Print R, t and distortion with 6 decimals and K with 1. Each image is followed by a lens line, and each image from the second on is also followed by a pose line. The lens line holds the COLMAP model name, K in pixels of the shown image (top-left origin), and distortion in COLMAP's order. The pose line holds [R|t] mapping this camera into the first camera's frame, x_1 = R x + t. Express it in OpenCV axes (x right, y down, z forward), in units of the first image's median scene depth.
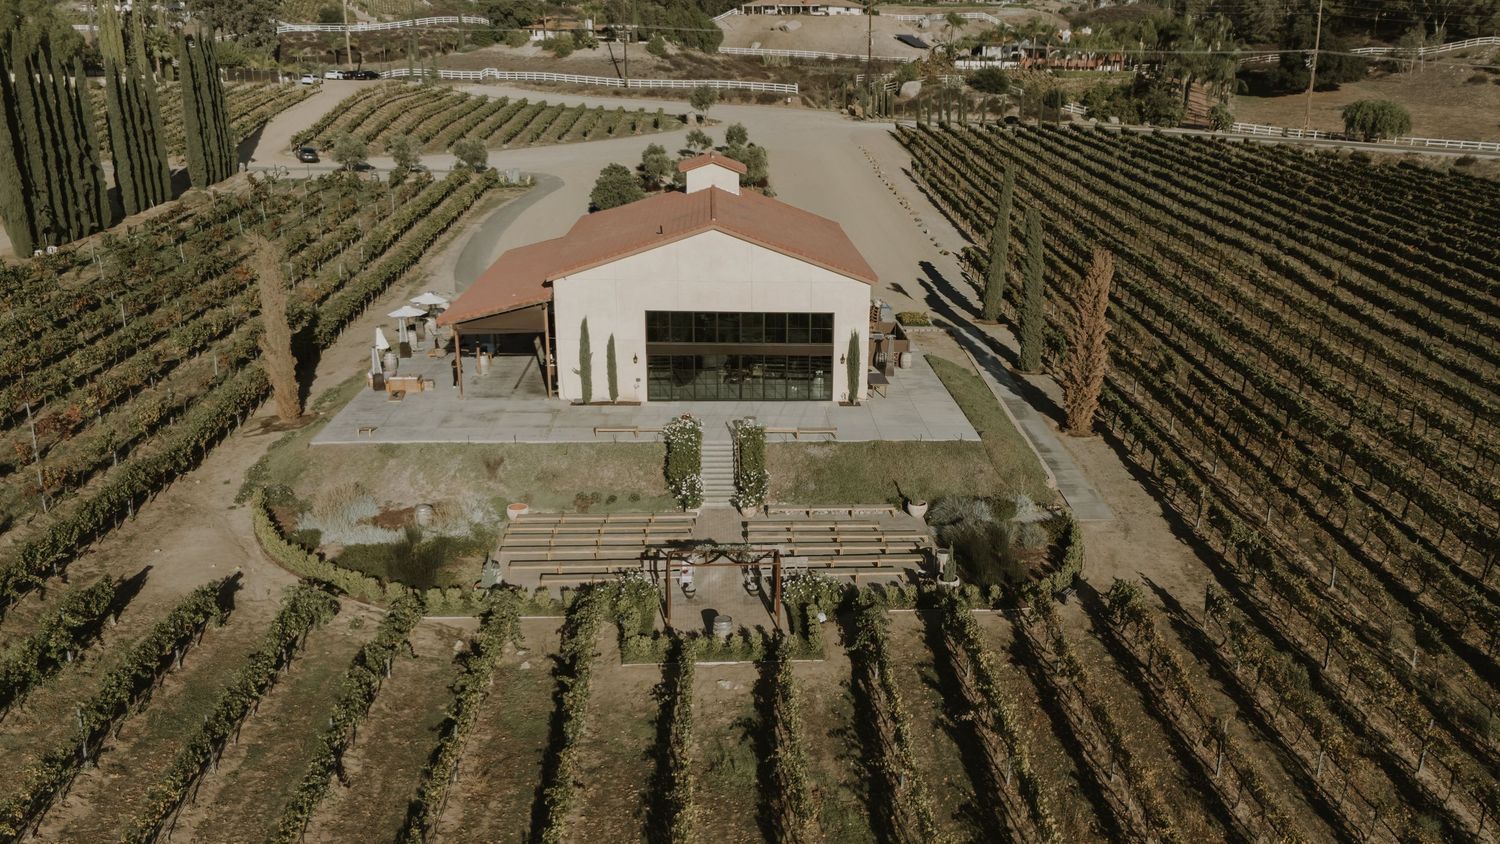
lens RADIAL K [[1058.7, 0, 758.0], [0, 1058.7, 432.7], [0, 0, 1]] dist [0.036173, -0.010520]
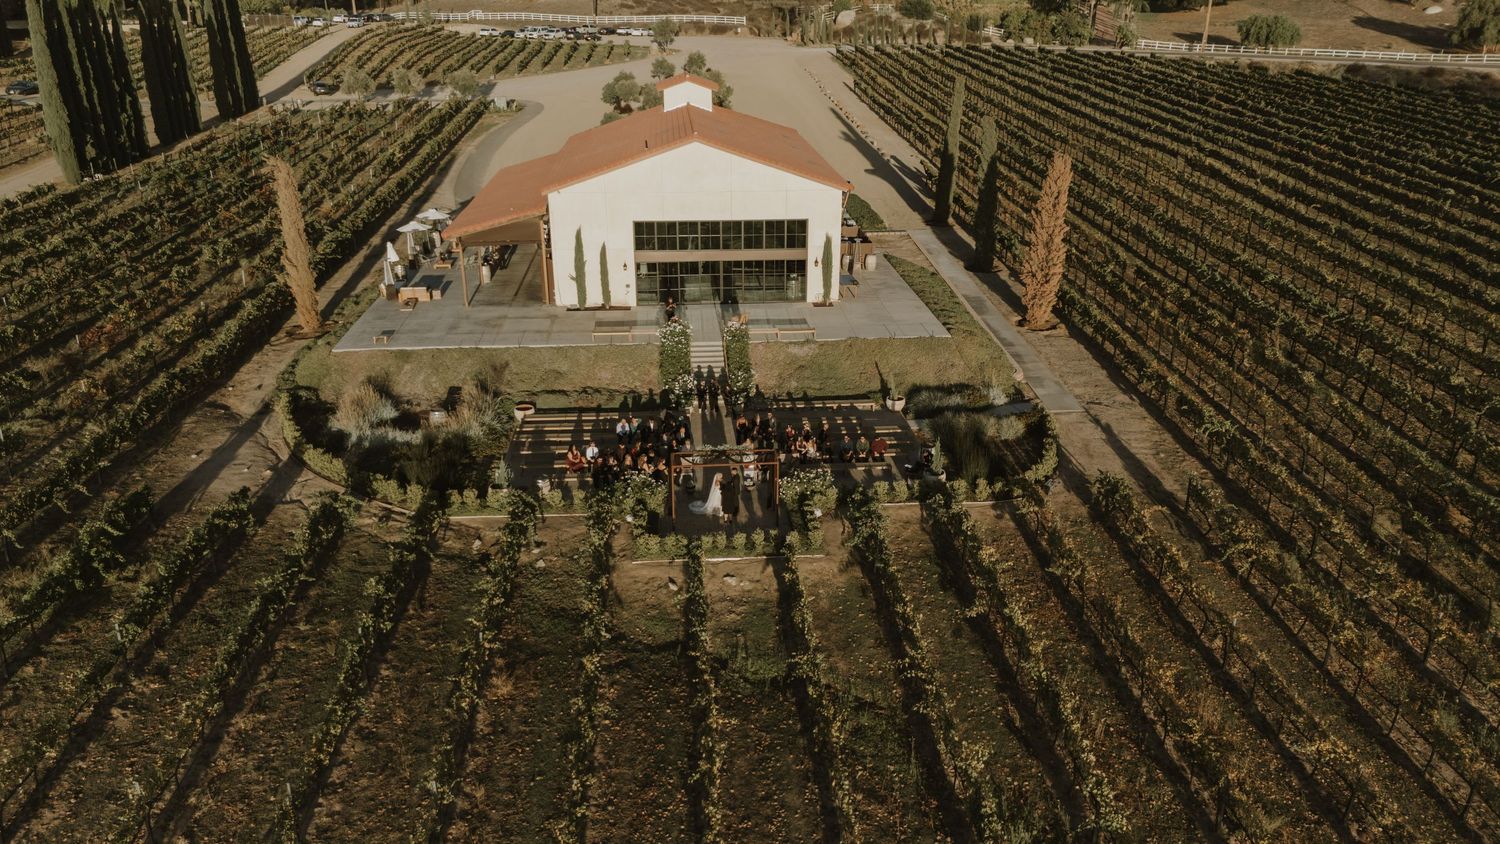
lens RADIAL K [[1058.7, 0, 738.9], [0, 1058.7, 418.1], [0, 0, 1]] dist [0.036173, -0.010520]
pose [[0.999412, -0.016383, -0.030122, 0.036766], [0.018504, 0.997266, 0.071544, 0.011649], [0.028867, -0.072059, 0.996982, -0.104110]]
